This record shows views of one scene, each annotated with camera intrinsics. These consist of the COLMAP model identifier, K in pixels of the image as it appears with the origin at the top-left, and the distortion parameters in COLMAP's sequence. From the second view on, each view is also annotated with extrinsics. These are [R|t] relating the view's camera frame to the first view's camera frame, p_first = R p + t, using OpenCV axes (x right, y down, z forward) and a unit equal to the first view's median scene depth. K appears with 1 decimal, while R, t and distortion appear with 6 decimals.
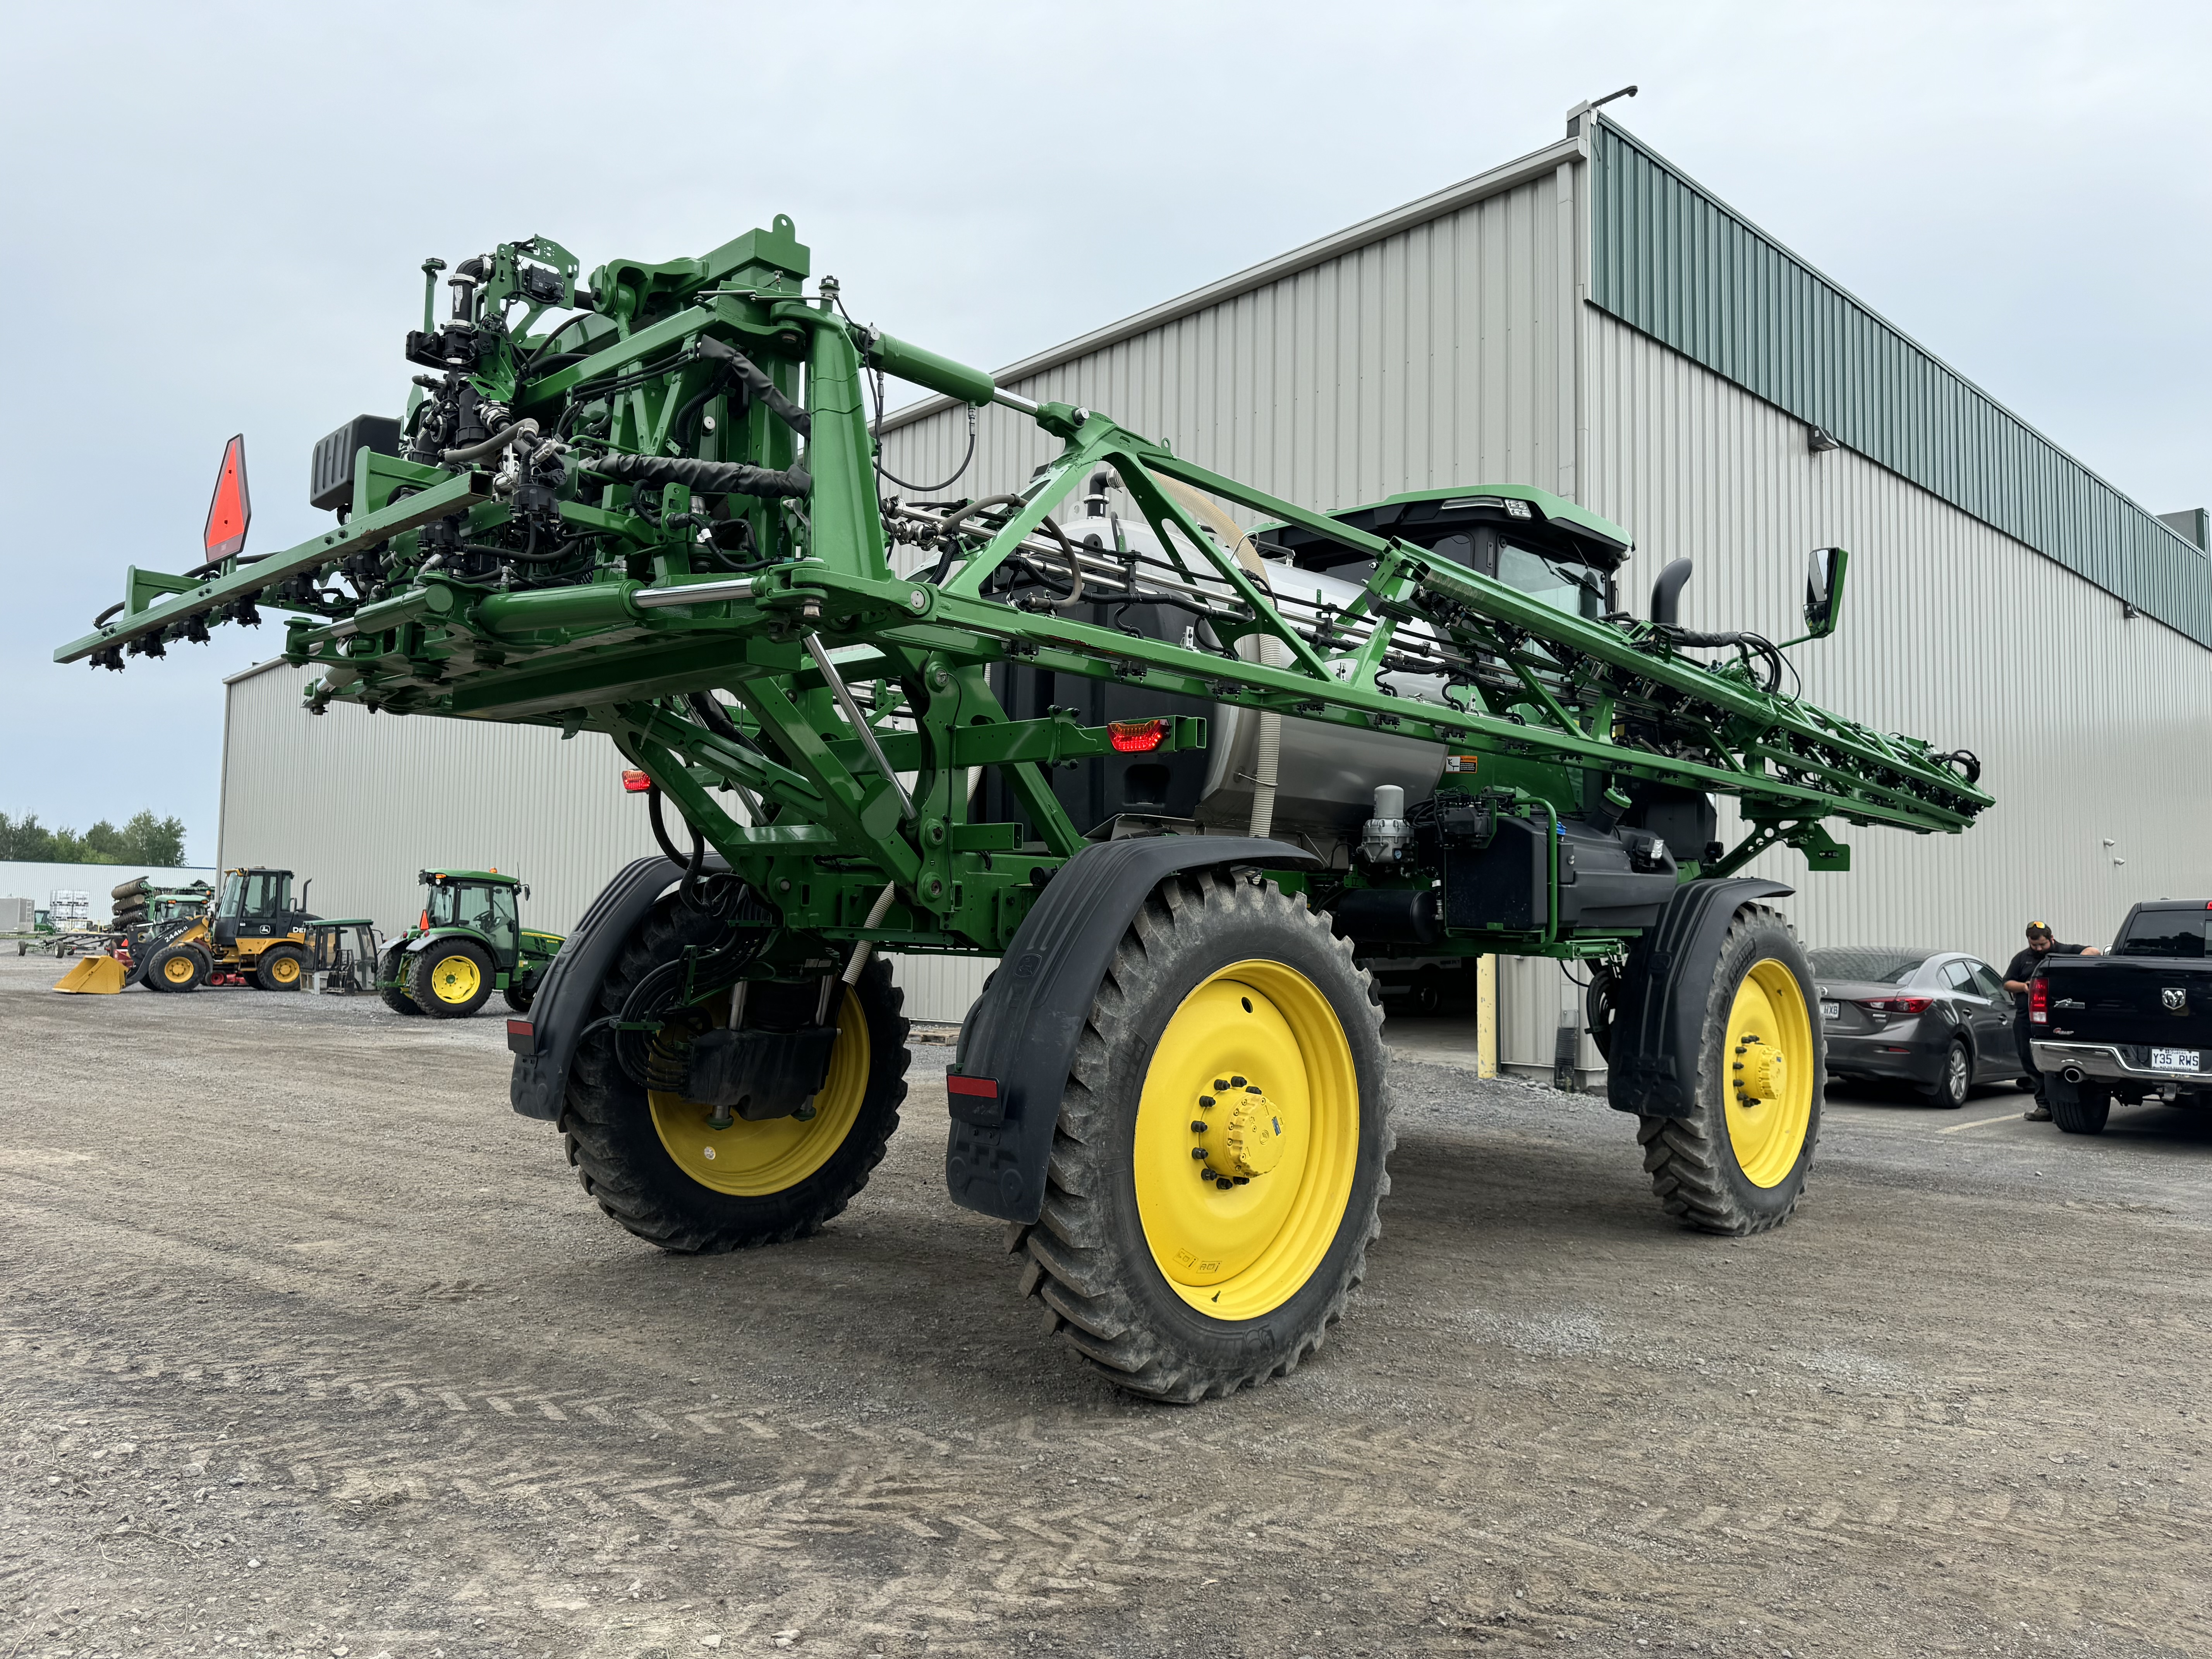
lens RADIAL K [[1602.0, 0, 1106.0], [0, 1602.0, 829.5], [0, 0, 1]] dist [0.011254, -0.011072]
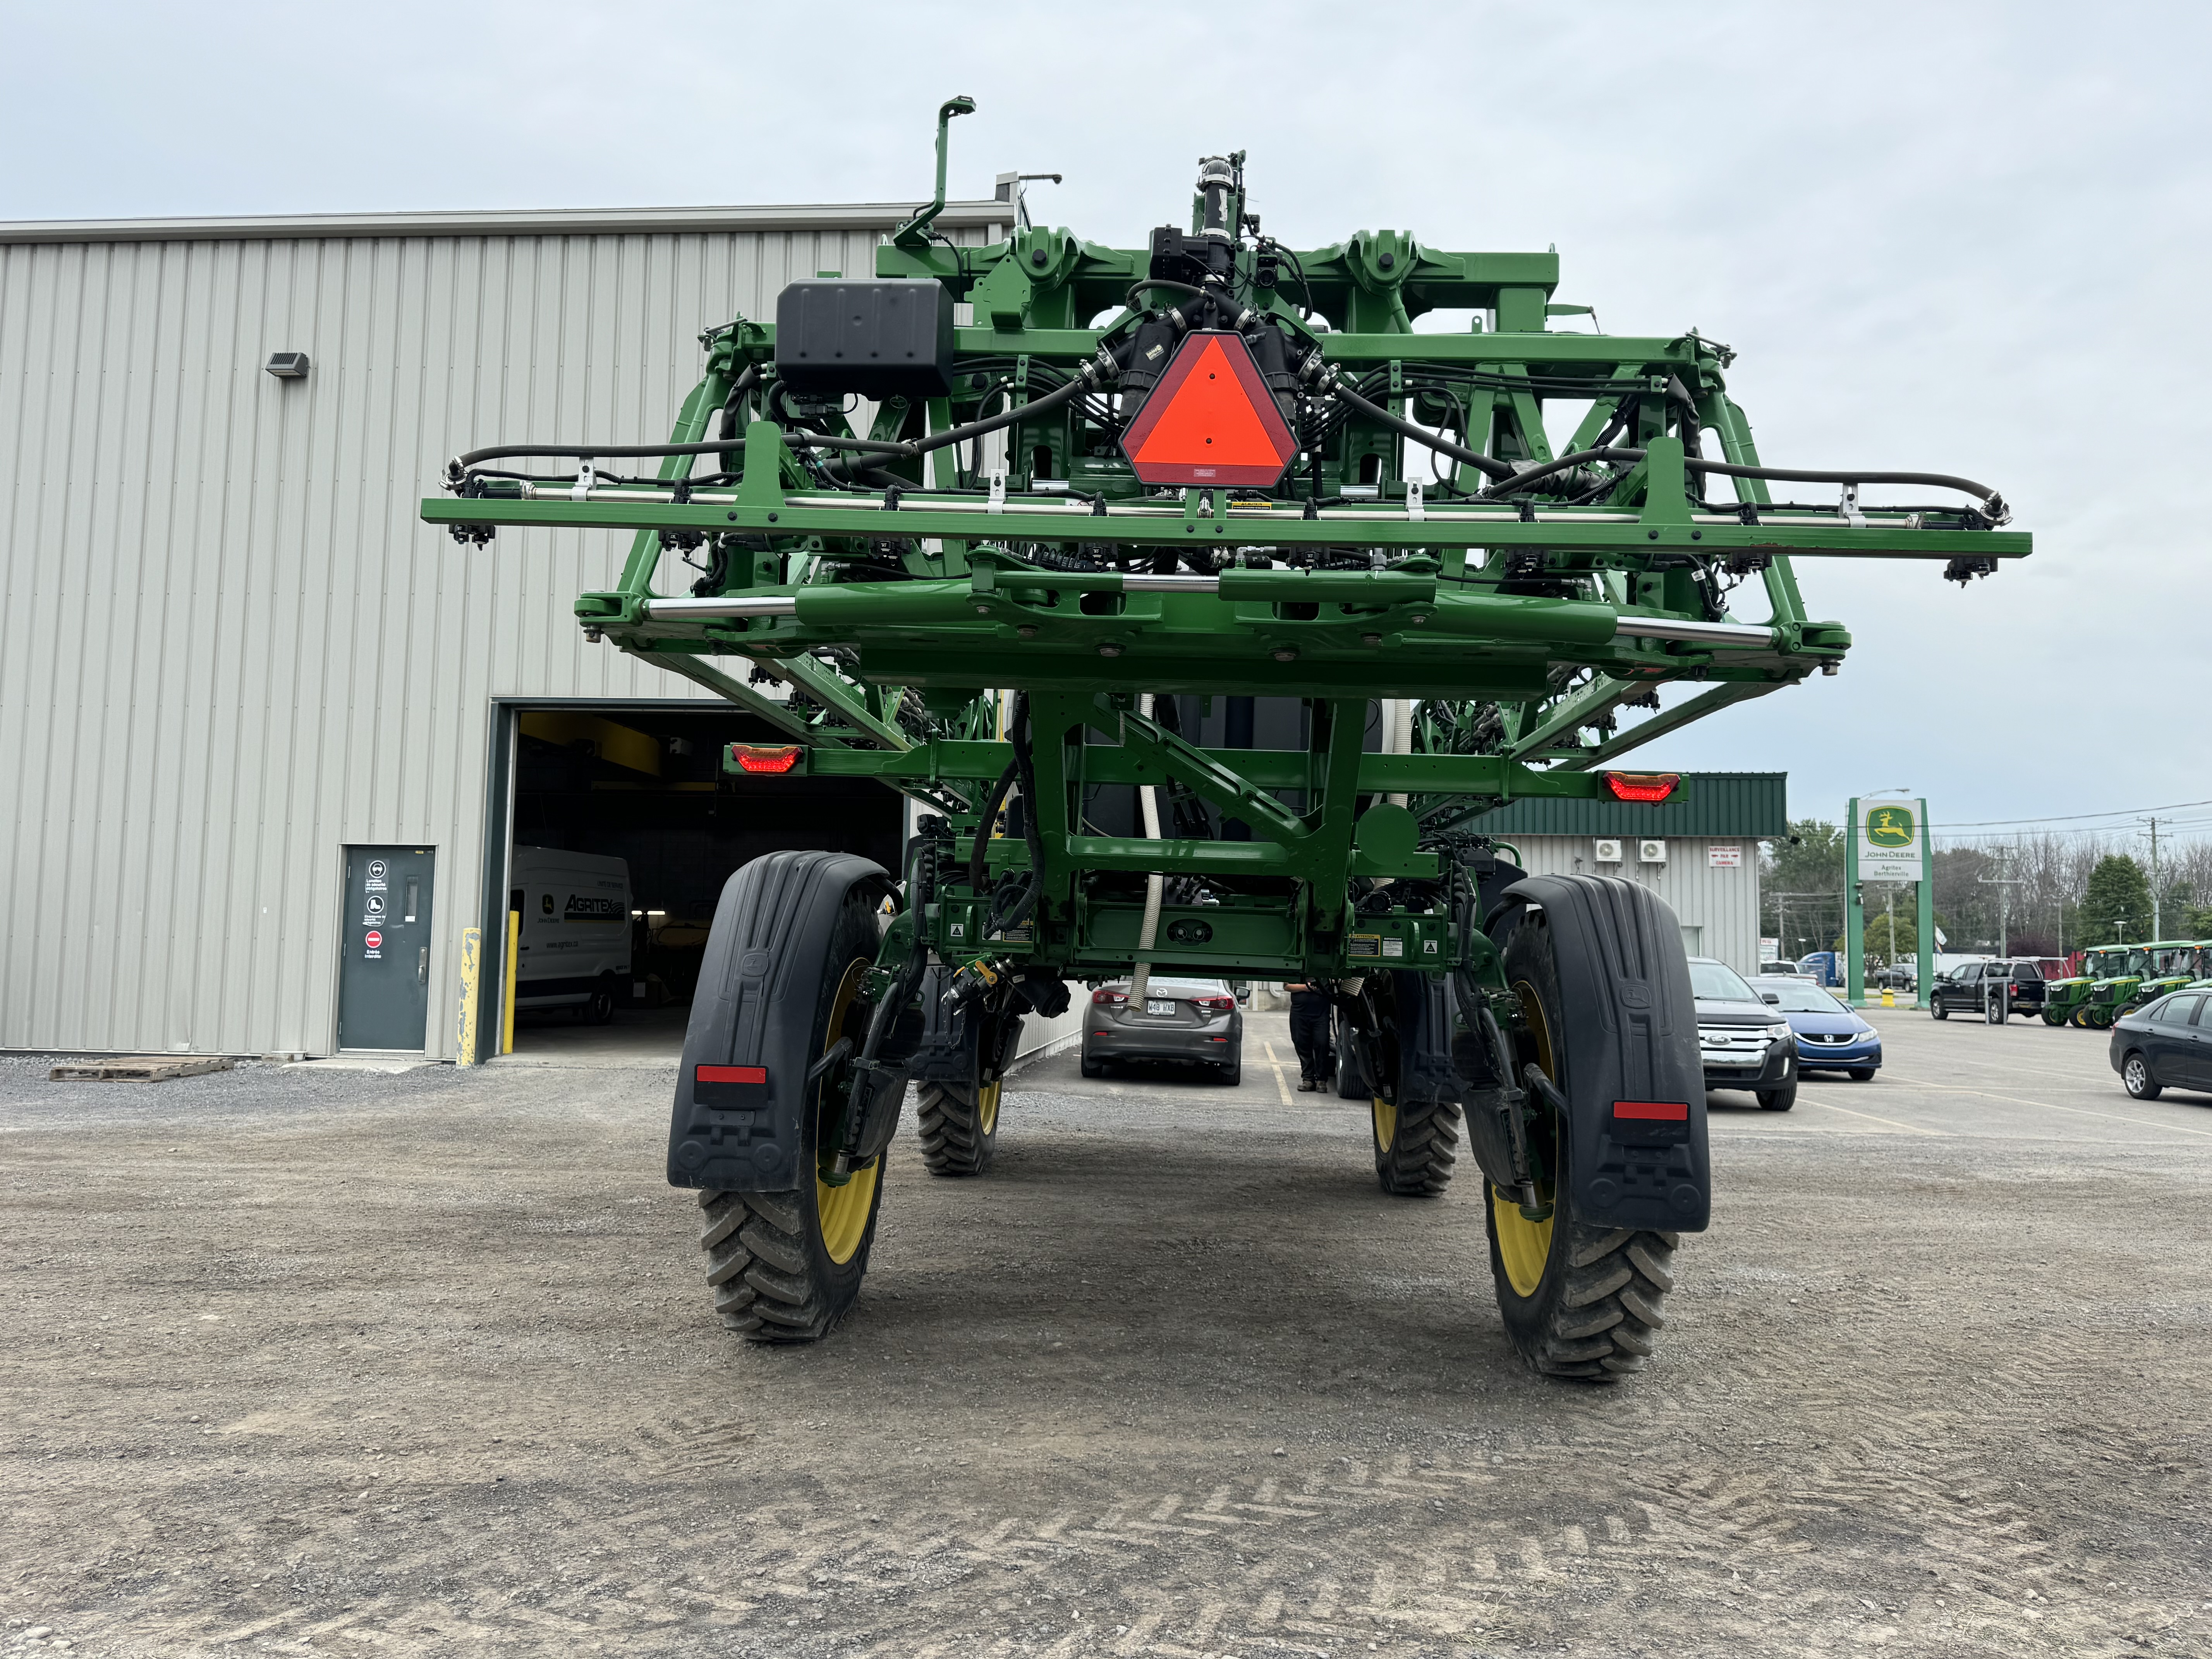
lens RADIAL K [[1602.0, 0, 1106.0], [0, 1602.0, 829.5], [0, 0, 1]] dist [0.011254, -0.011072]
pose [[0.739402, 0.053192, 0.671159, -1.174009], [-0.056719, 0.998252, -0.016628, 0.009870], [-0.670870, -0.025772, 0.741127, 0.479109]]
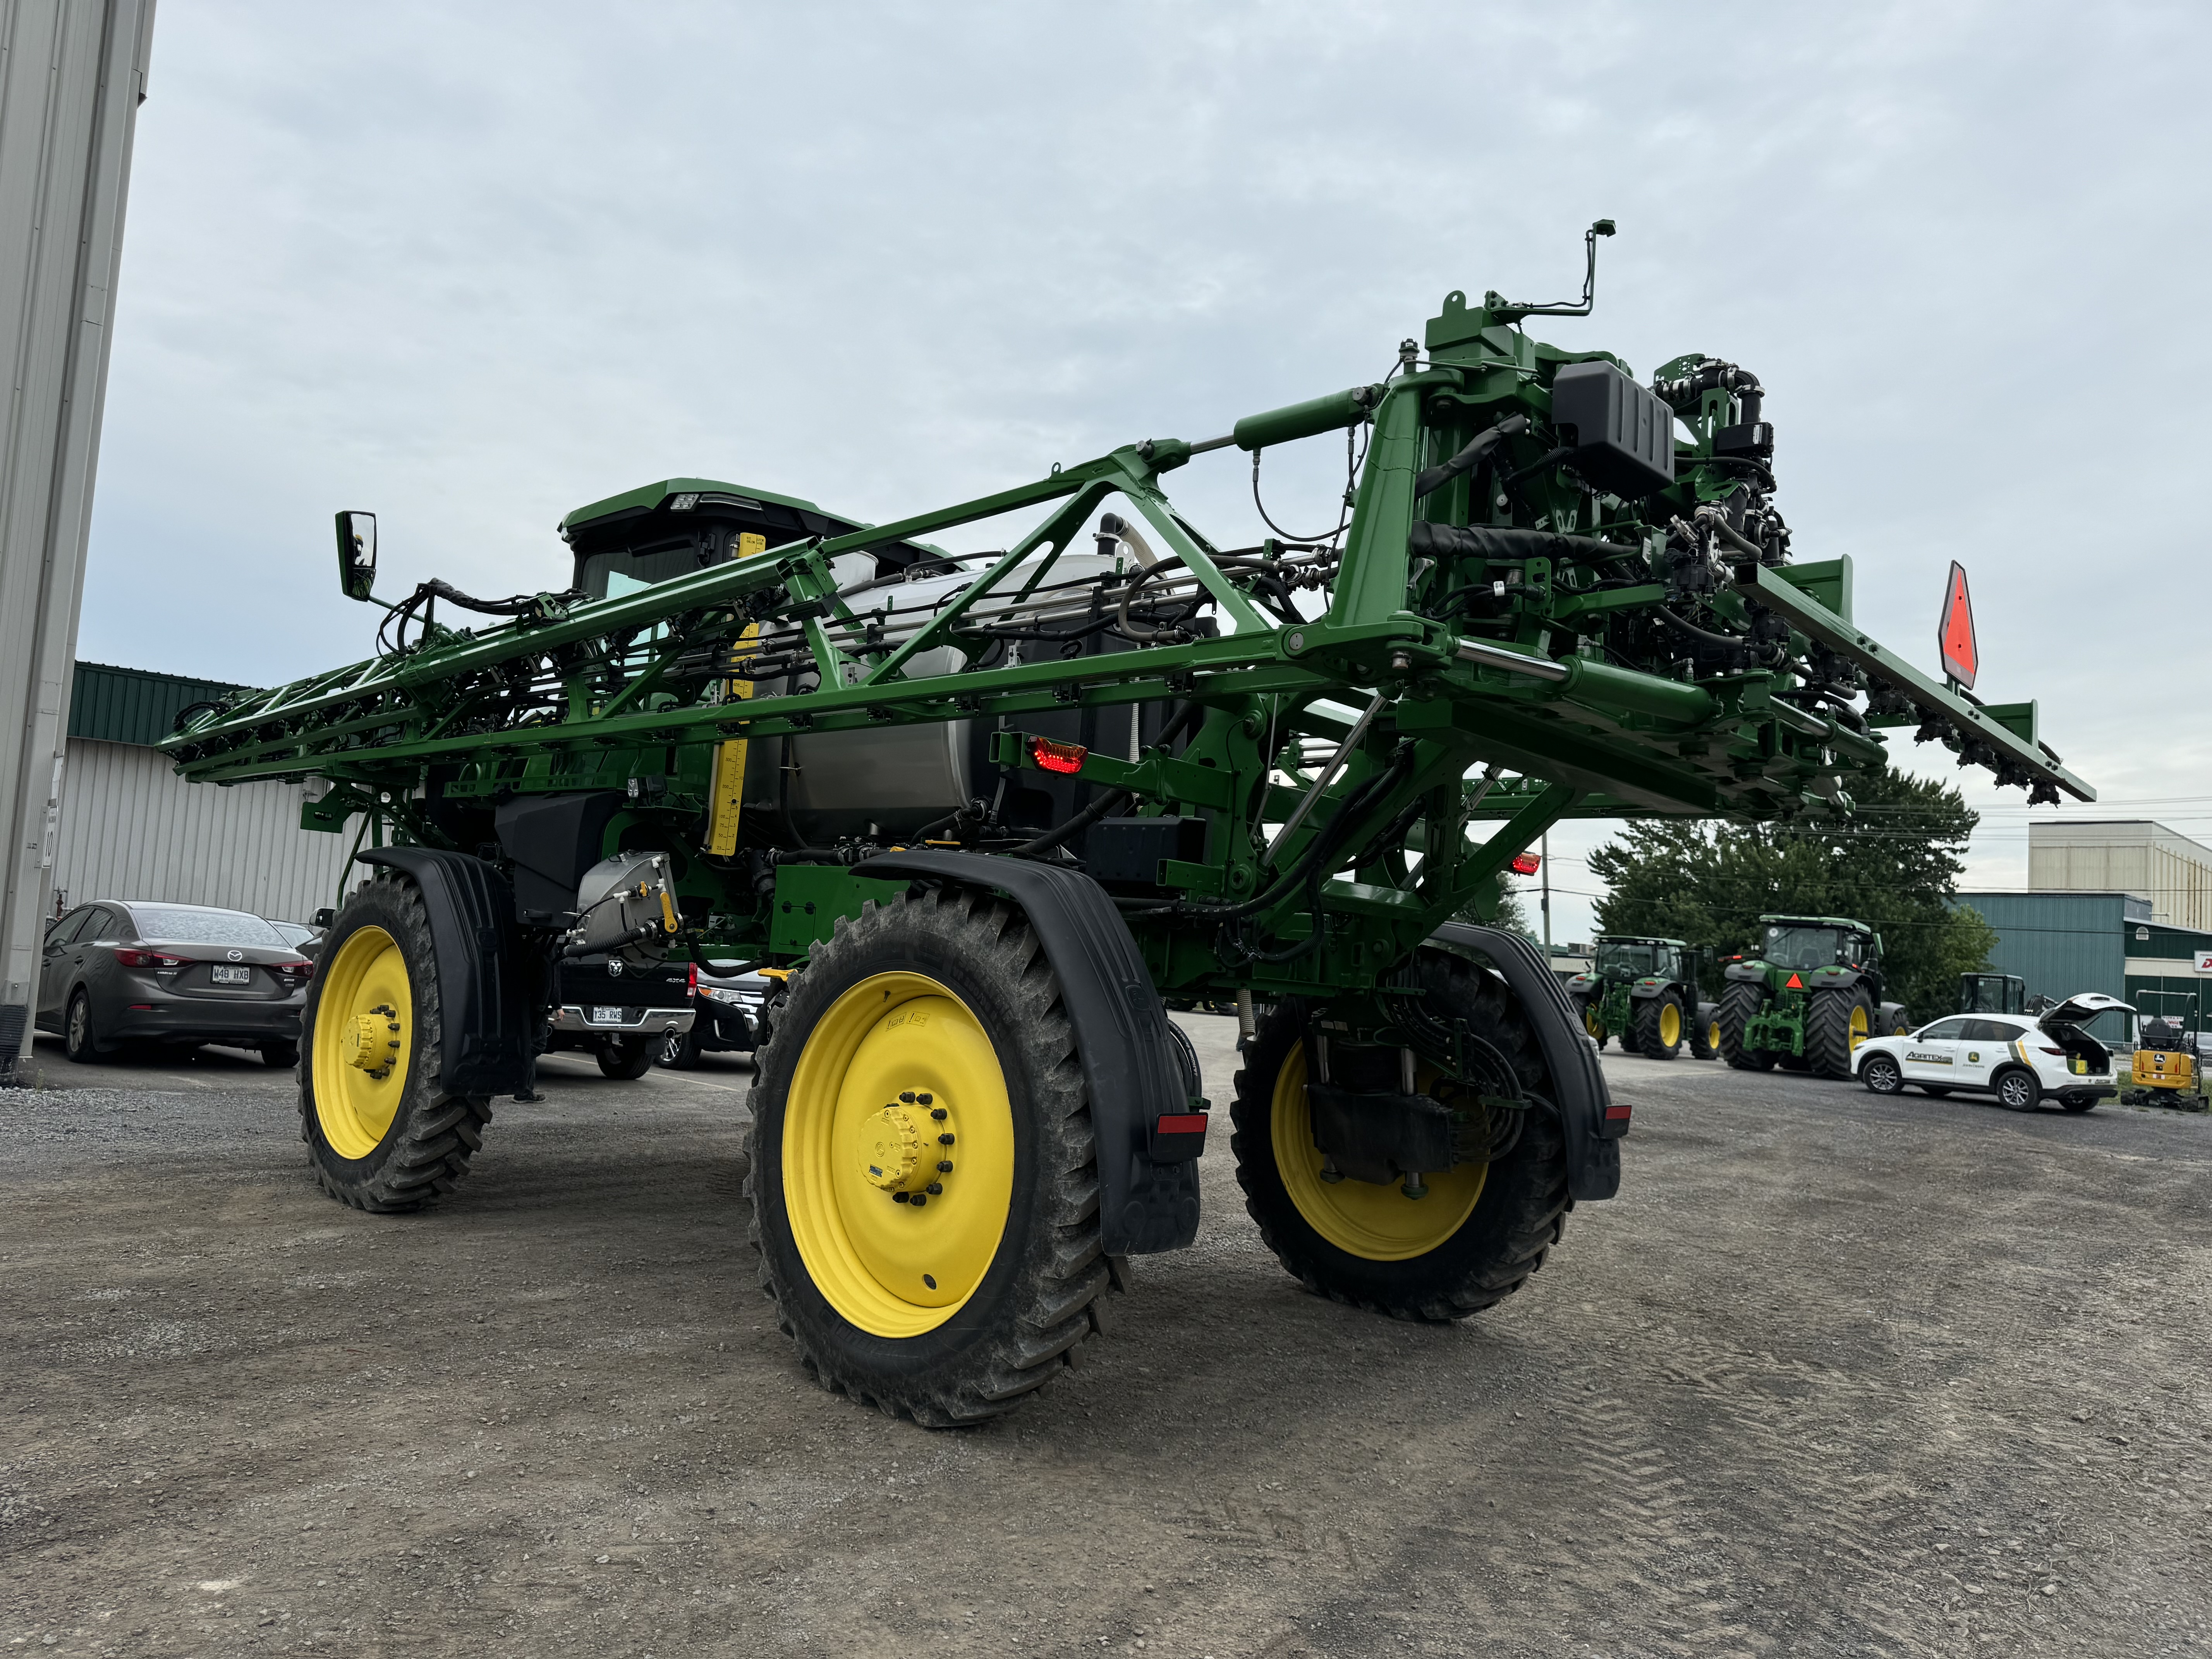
lens RADIAL K [[1602.0, 0, 1106.0], [0, 1602.0, 829.5], [0, 0, 1]] dist [0.011254, -0.011072]
pose [[-0.061045, 0.063165, 0.996134, -1.642303], [-0.133897, 0.988457, -0.070883, 0.078575], [-0.989113, -0.137707, -0.051883, 1.687702]]
